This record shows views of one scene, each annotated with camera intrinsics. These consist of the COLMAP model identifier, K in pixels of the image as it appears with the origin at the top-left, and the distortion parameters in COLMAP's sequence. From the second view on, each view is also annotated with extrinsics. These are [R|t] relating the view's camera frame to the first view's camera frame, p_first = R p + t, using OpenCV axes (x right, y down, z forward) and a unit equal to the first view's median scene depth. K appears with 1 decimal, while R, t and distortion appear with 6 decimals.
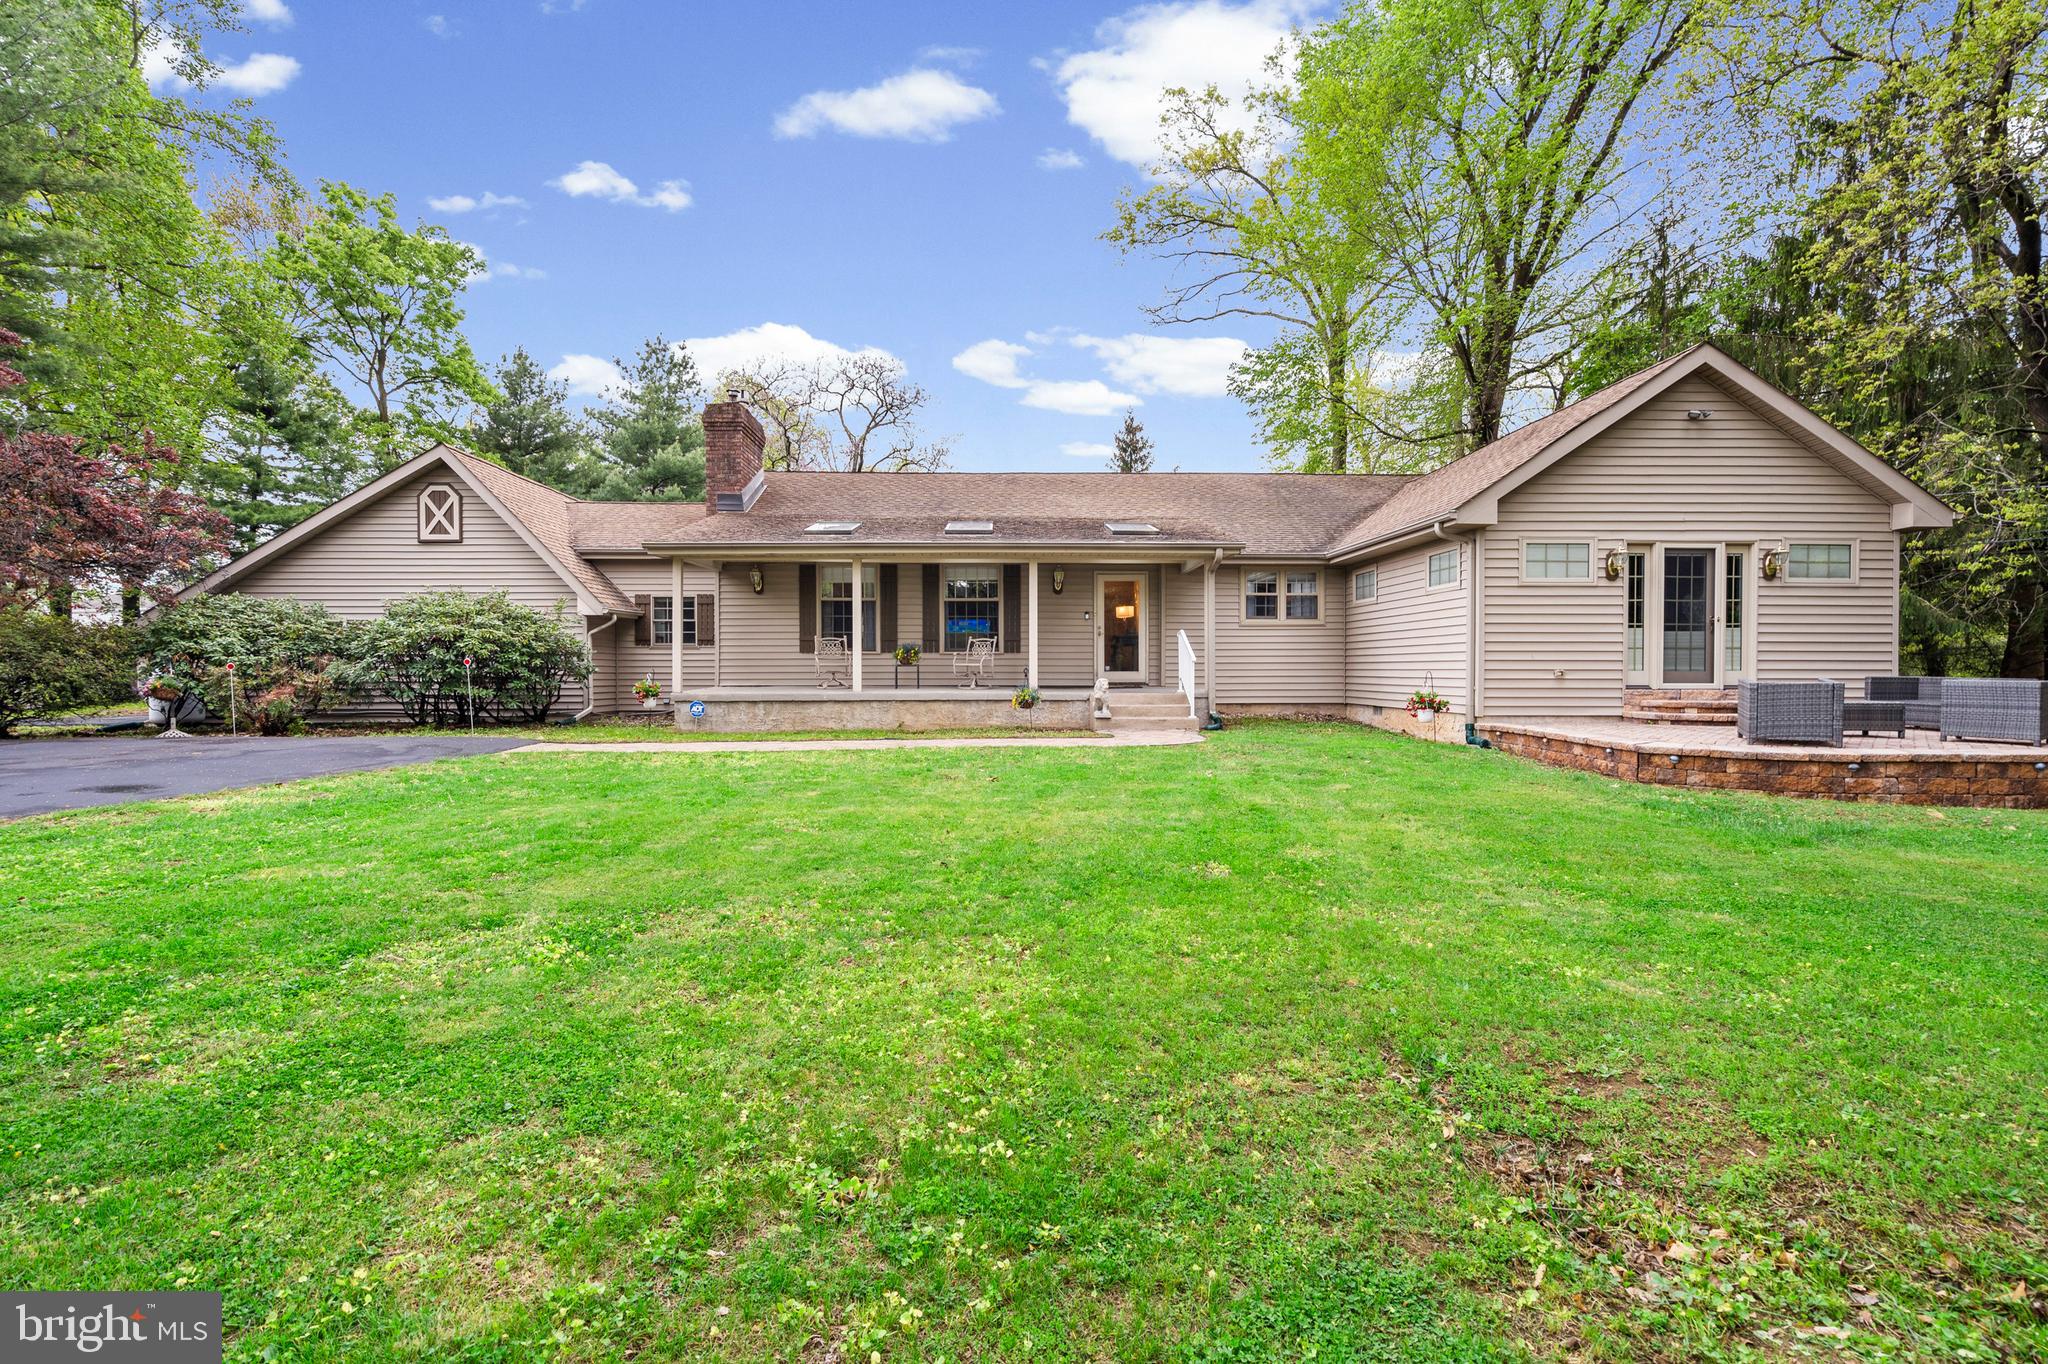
lens RADIAL K [[941.1, 0, 1030.4], [0, 941.1, 672.9], [0, 0, 1]] dist [-0.008199, 0.002764]
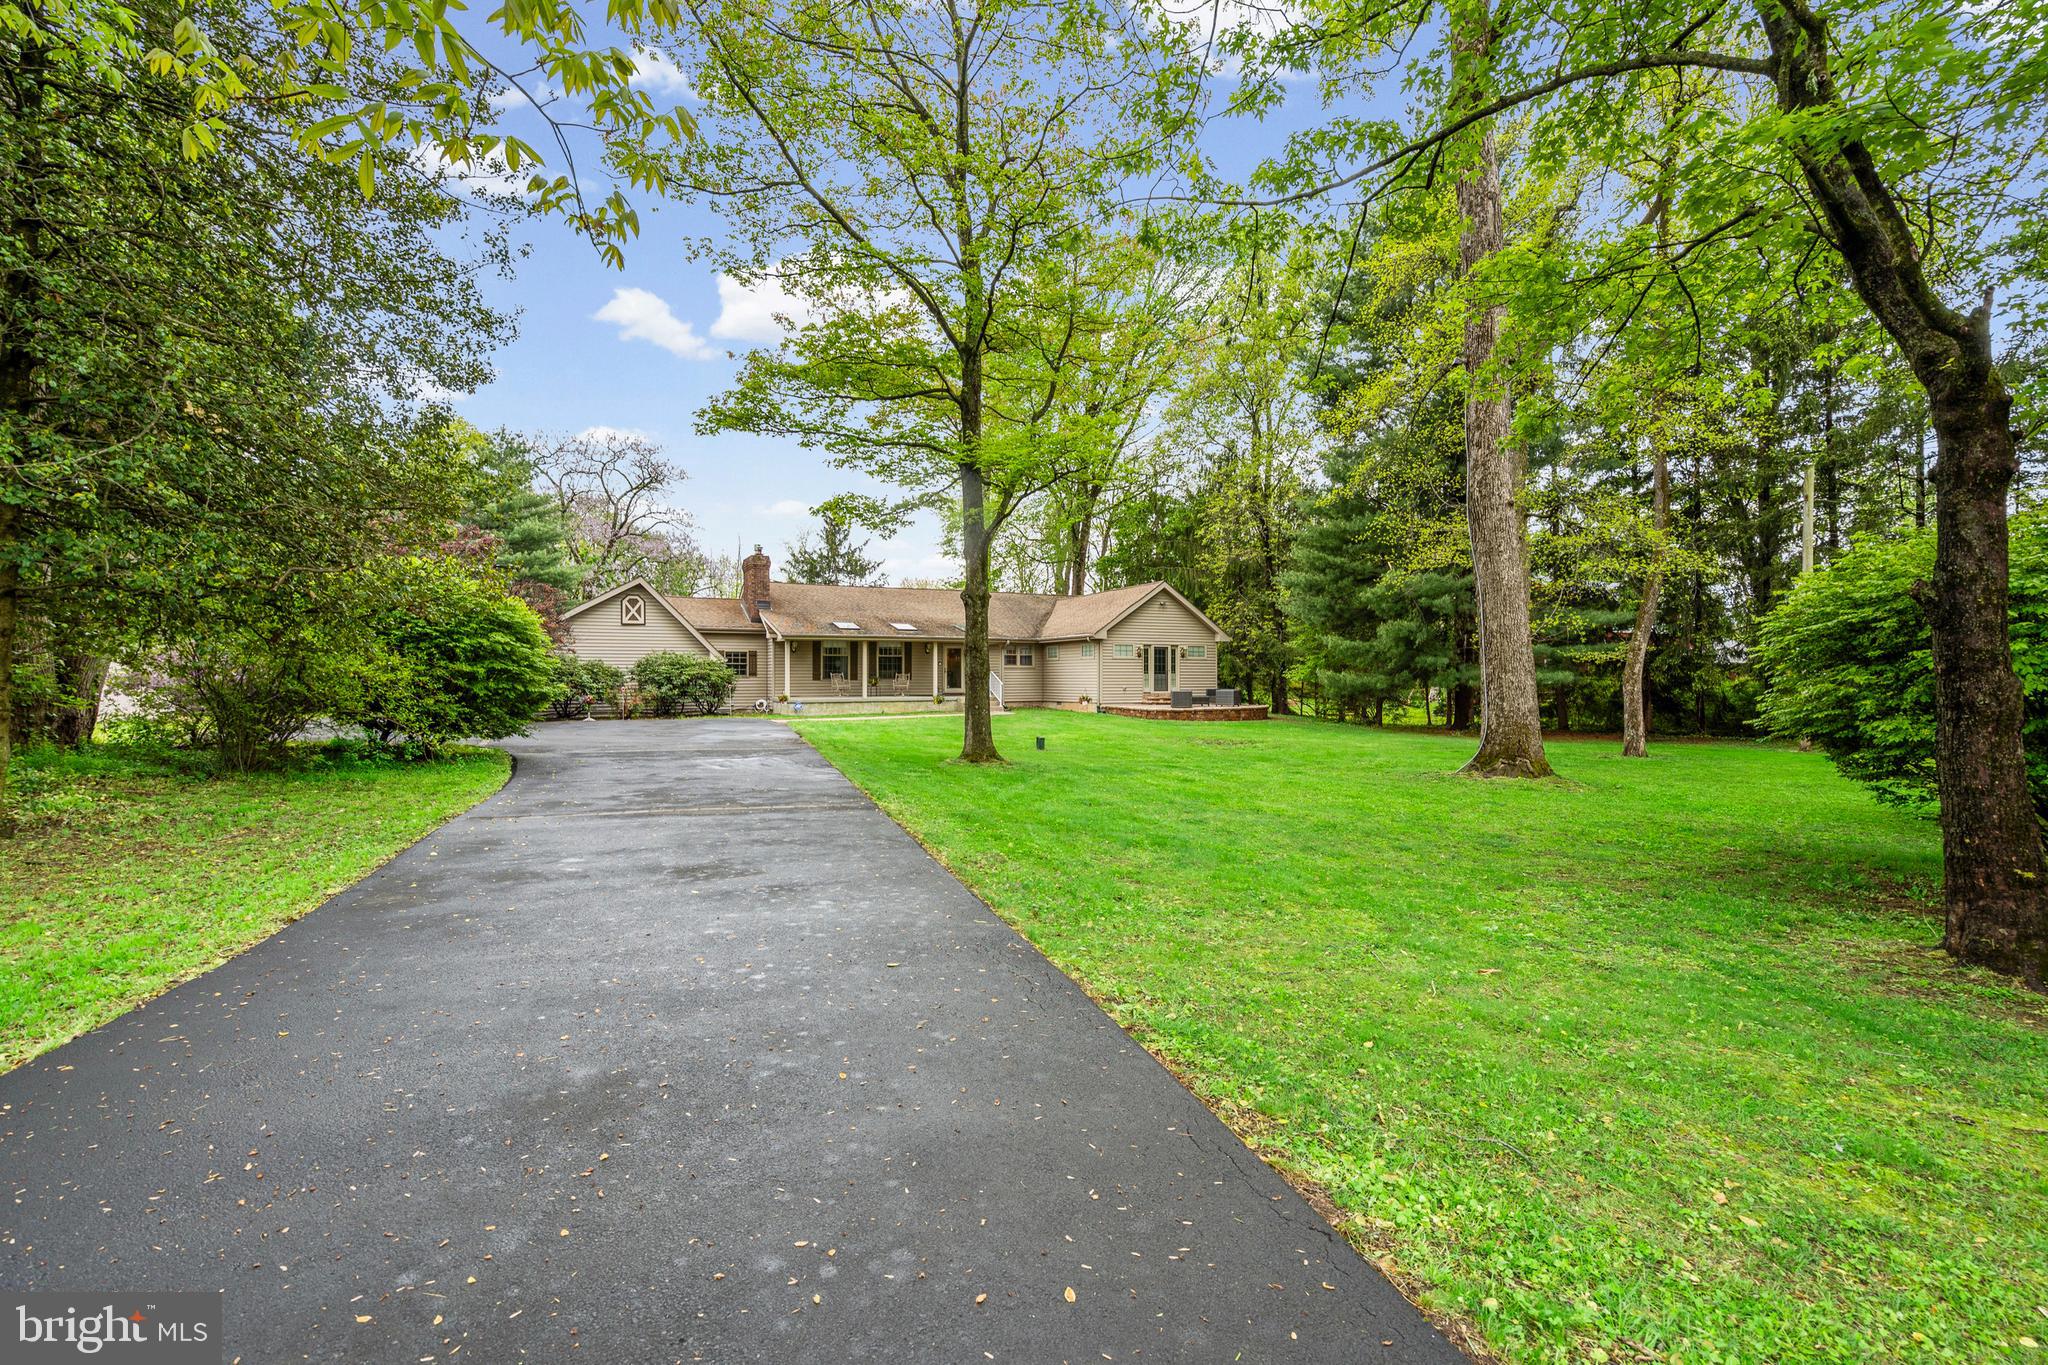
lens RADIAL K [[941.1, 0, 1020.5], [0, 941.1, 681.1], [0, 0, 1]] dist [-0.008199, 0.002764]
pose [[0.904260, -0.001463, 0.426979, -1.000125], [0.003839, 0.999982, -0.004704, -0.009977], [-0.426964, 0.005893, 0.904249, -1.545403]]
